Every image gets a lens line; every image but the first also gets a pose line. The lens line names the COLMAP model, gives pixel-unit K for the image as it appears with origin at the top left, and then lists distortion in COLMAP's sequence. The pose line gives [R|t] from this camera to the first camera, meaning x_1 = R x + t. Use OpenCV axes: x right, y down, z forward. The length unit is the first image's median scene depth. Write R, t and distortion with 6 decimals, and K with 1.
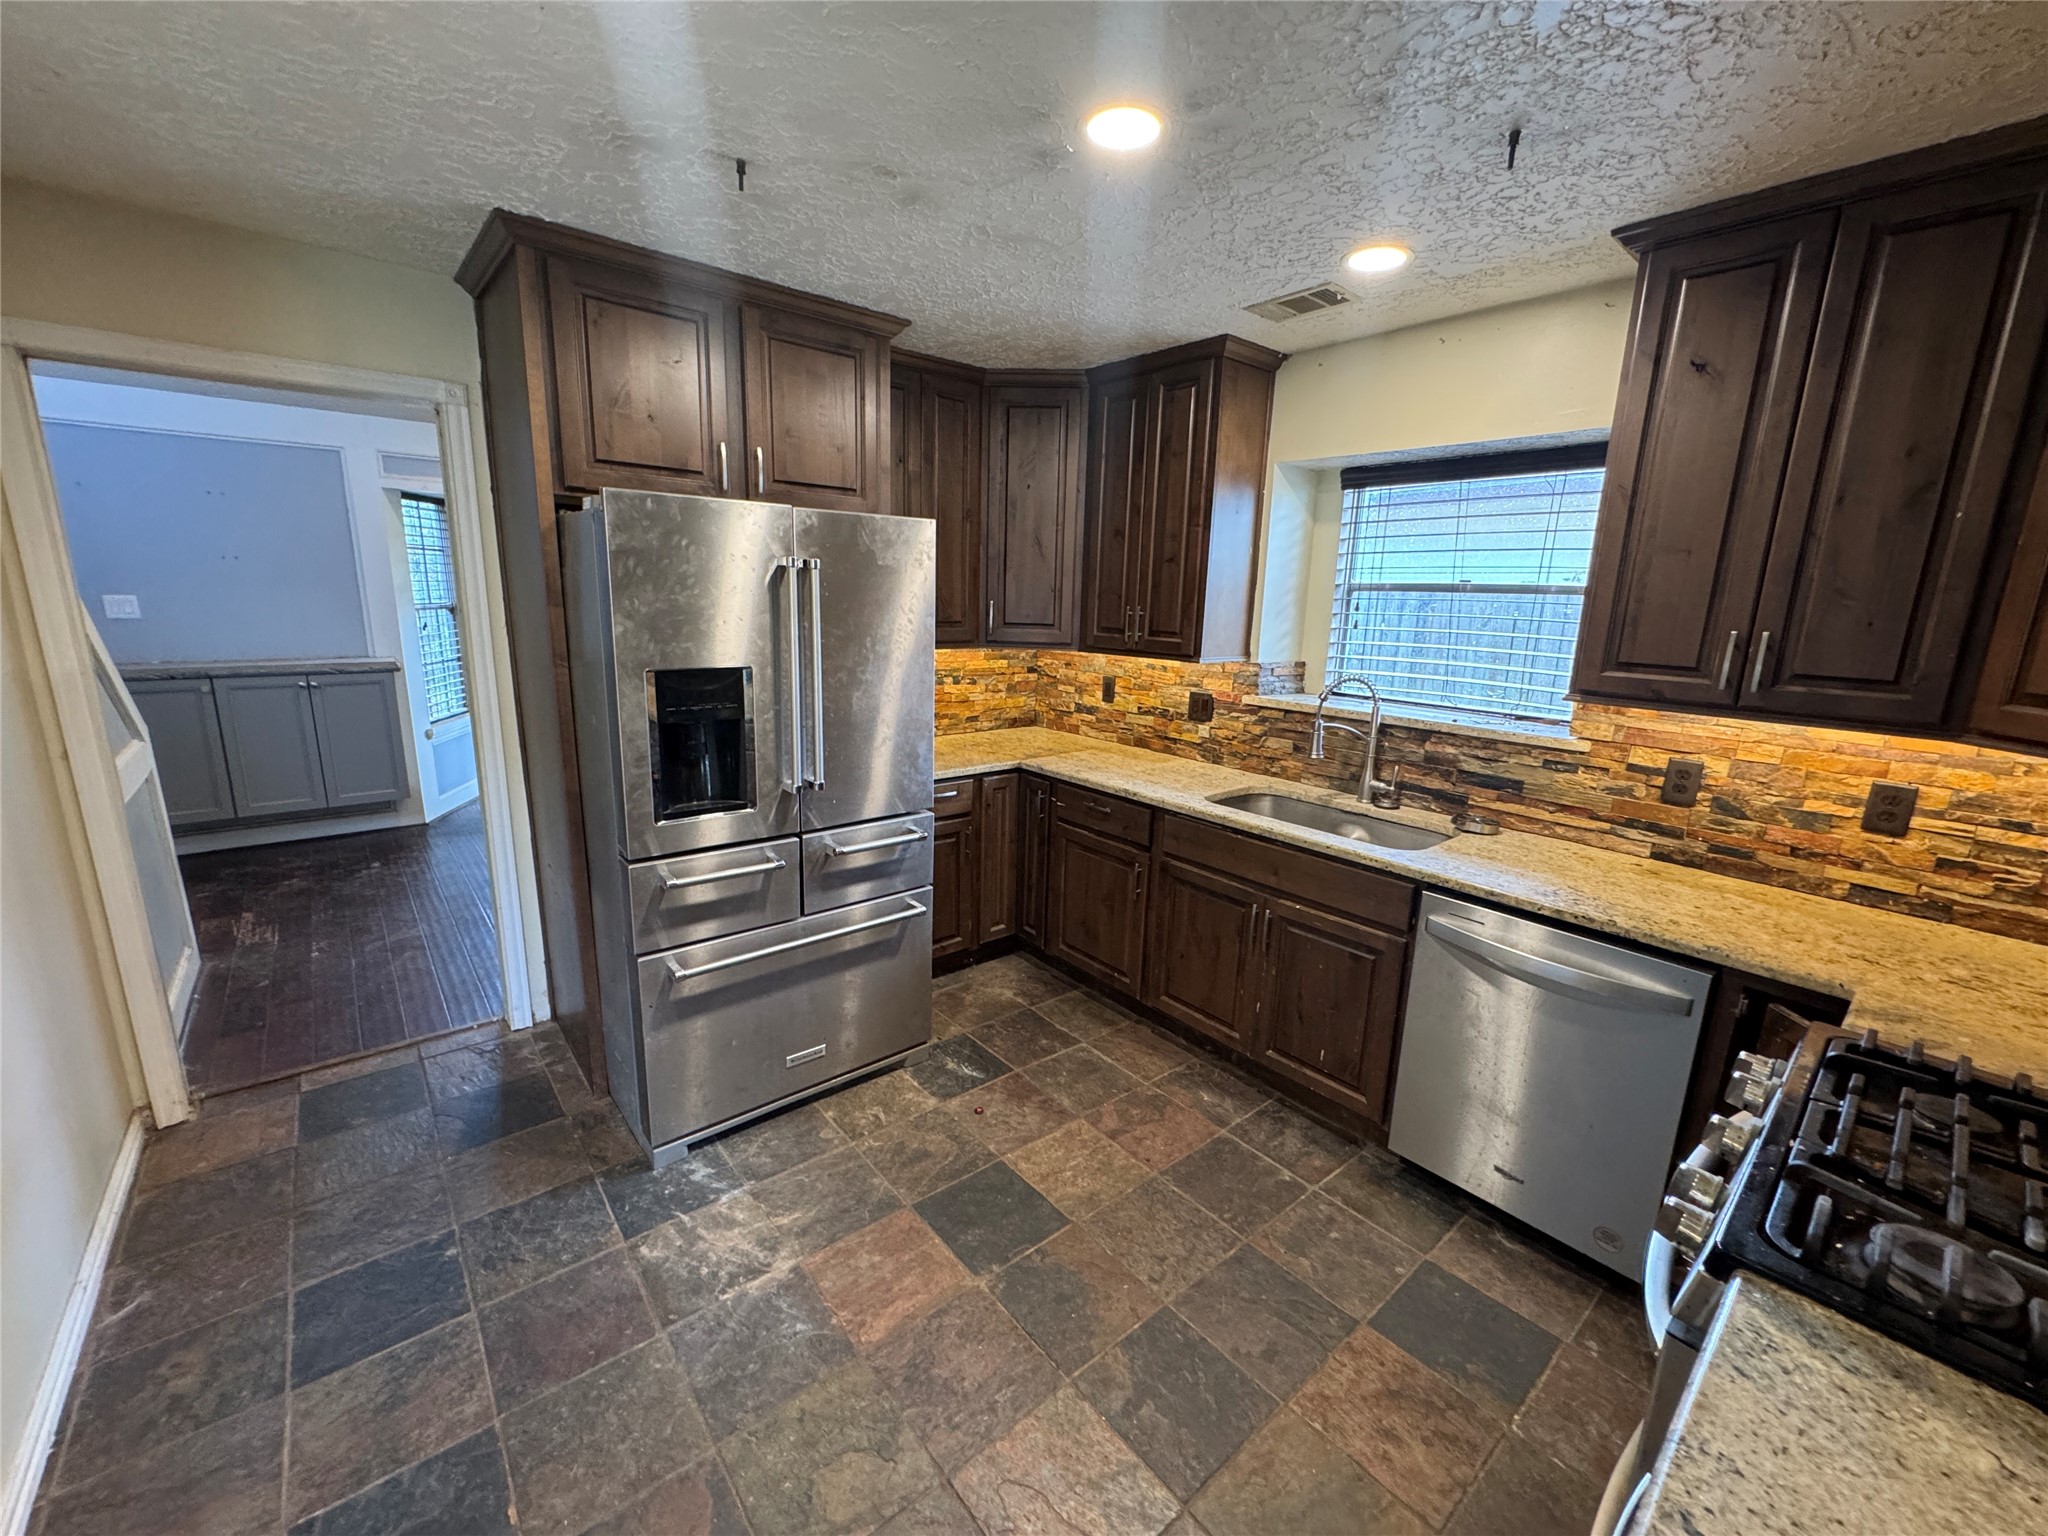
lens RADIAL K [[819.0, 0, 1025.4], [0, 819.0, 768.3], [0, 0, 1]] dist [-0.003706, 0.000863]
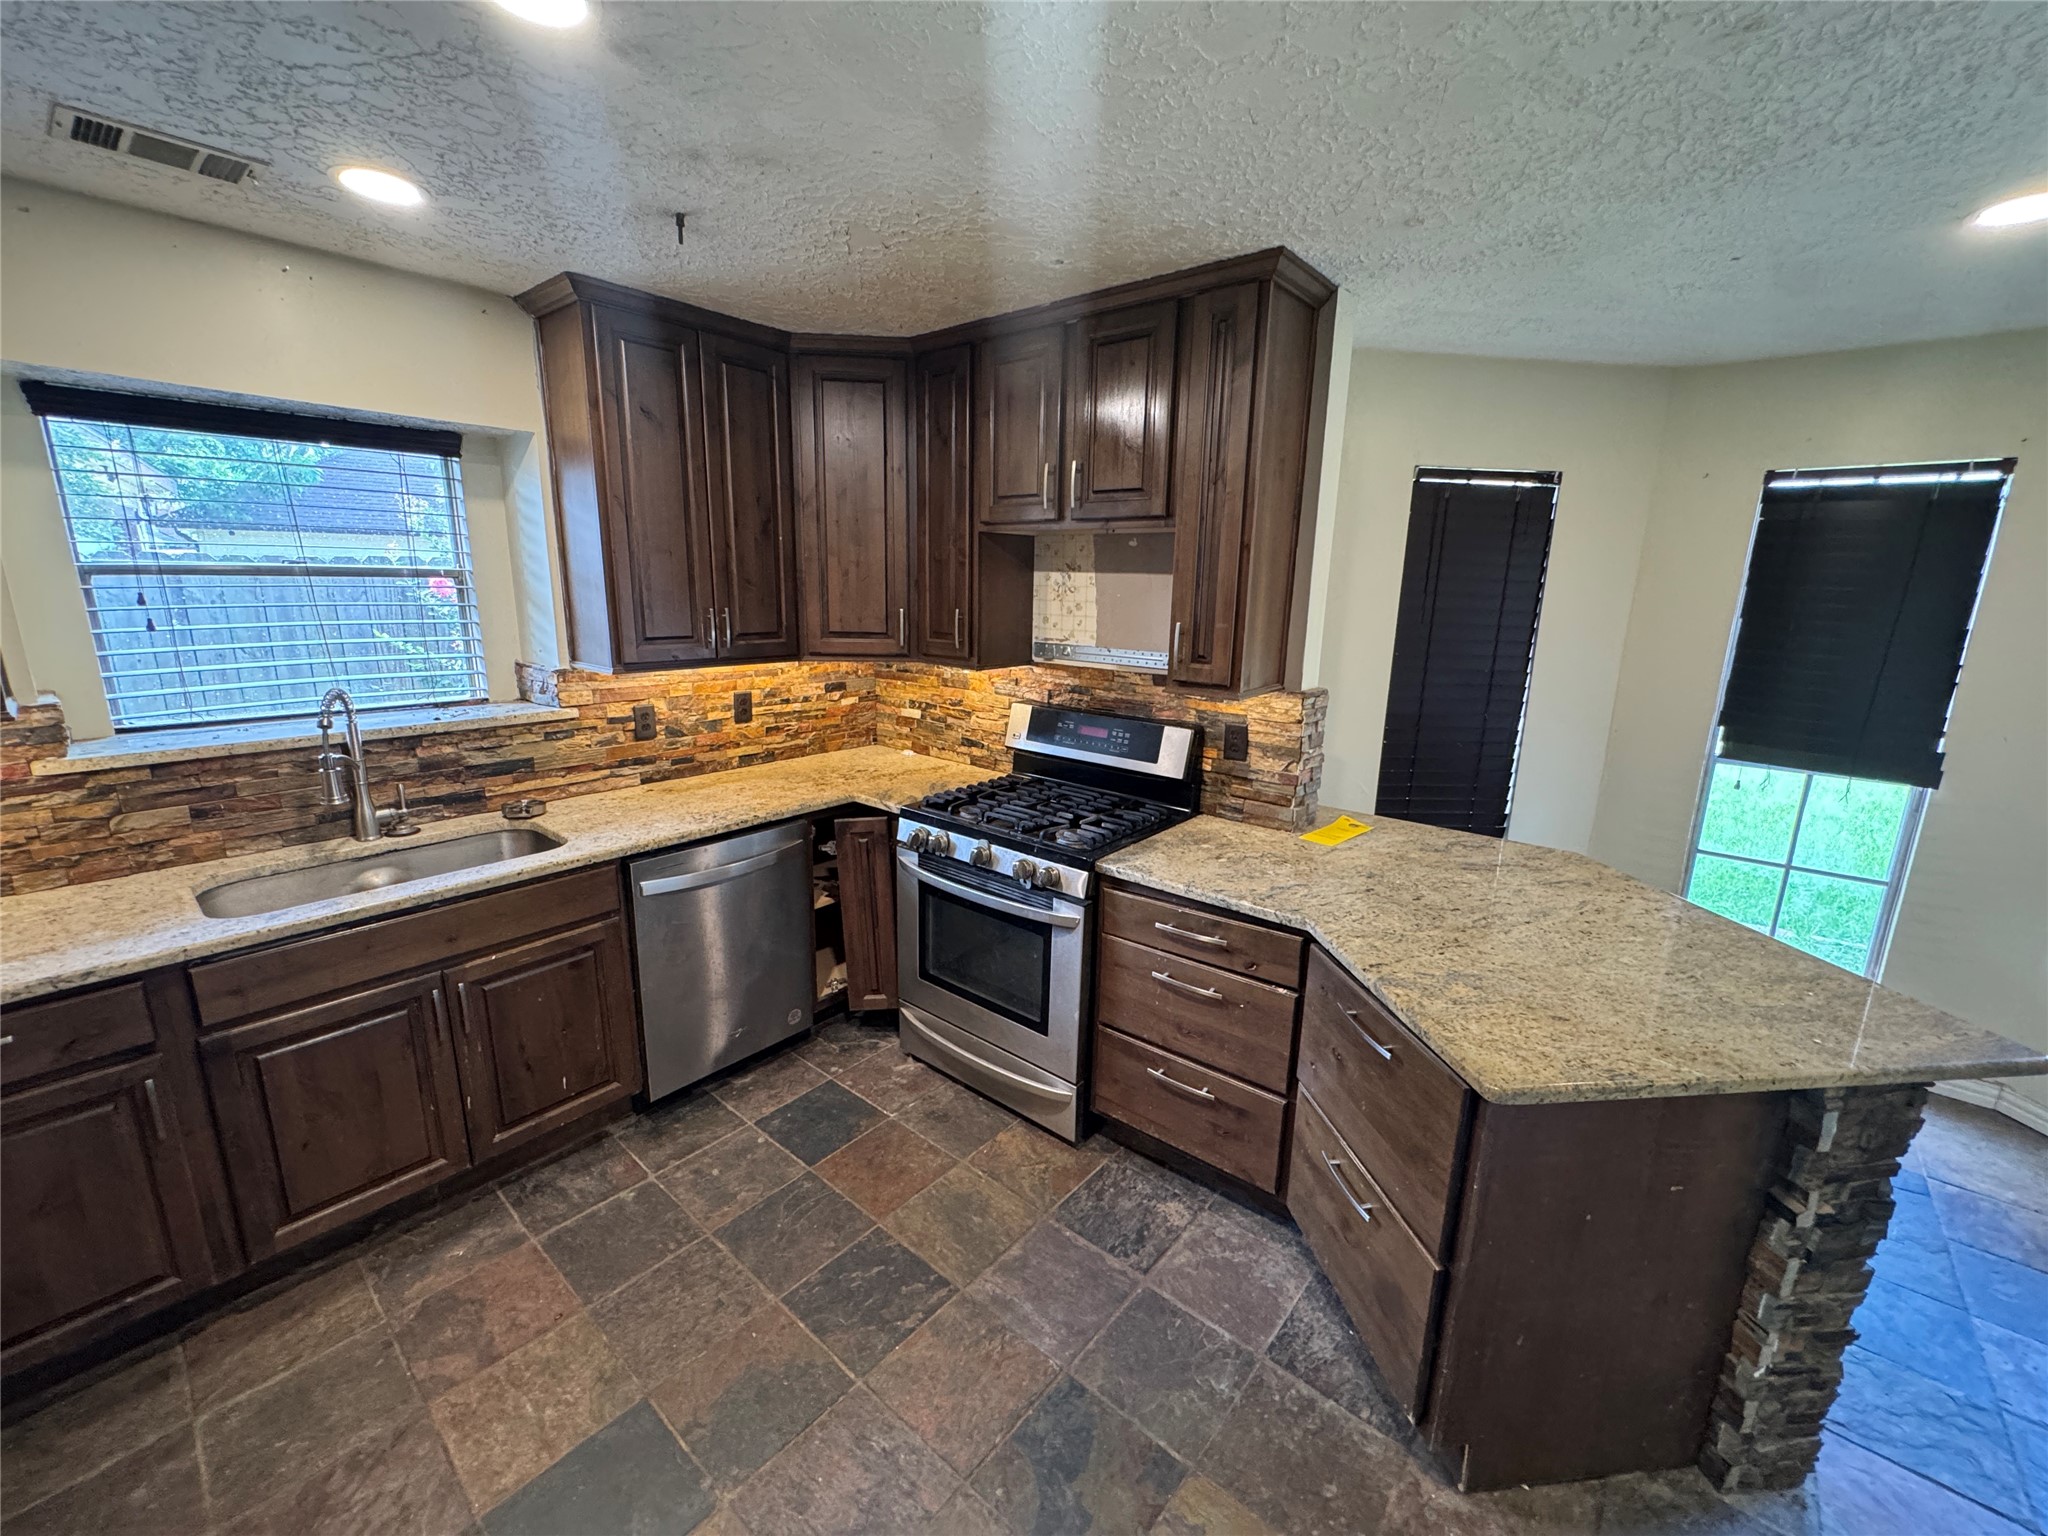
lens RADIAL K [[819.0, 0, 1024.0], [0, 819.0, 766.5], [0, 0, 1]] dist [-0.003706, 0.000863]
pose [[-0.169212, -0.251157, 0.953041, -0.577244], [0.184583, 0.941800, 0.280967, -0.172277], [-0.968141, 0.223458, -0.113004, 0.560739]]
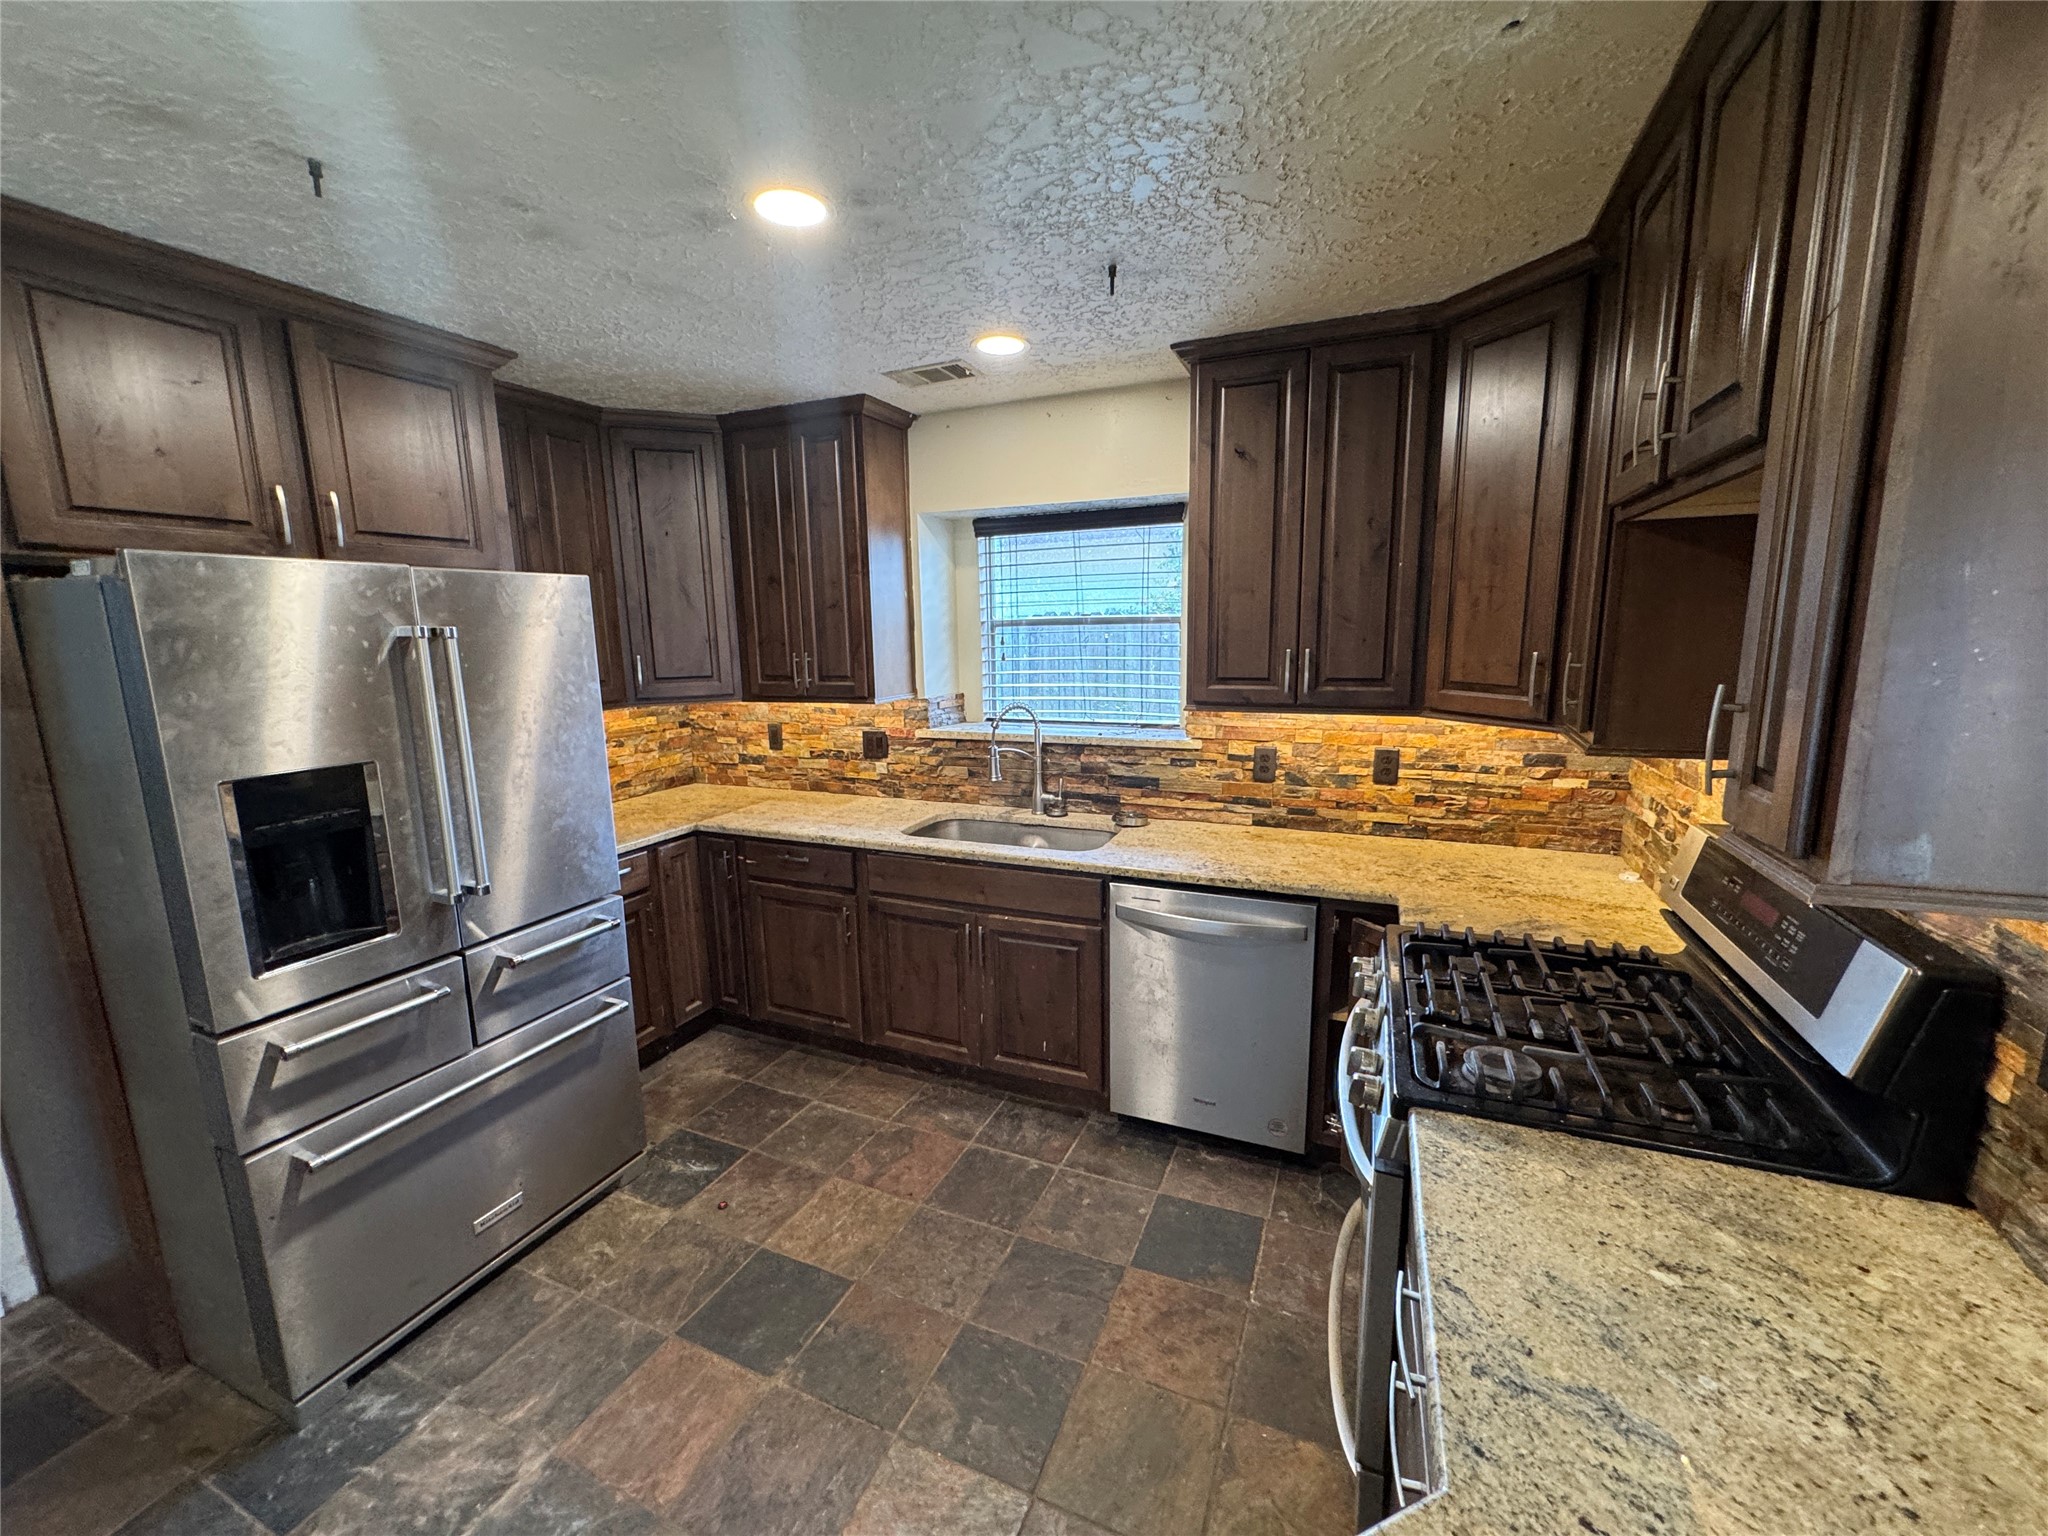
lens RADIAL K [[819.0, 0, 1024.2], [0, 819.0, 768.5], [0, 0, 1]] dist [-0.003706, 0.000863]
pose [[0.892970, -0.122008, 0.433265, -0.105094], [0.137687, 0.990464, -0.004861, -0.022183], [-0.428540, 0.063995, 0.901254, -0.012217]]
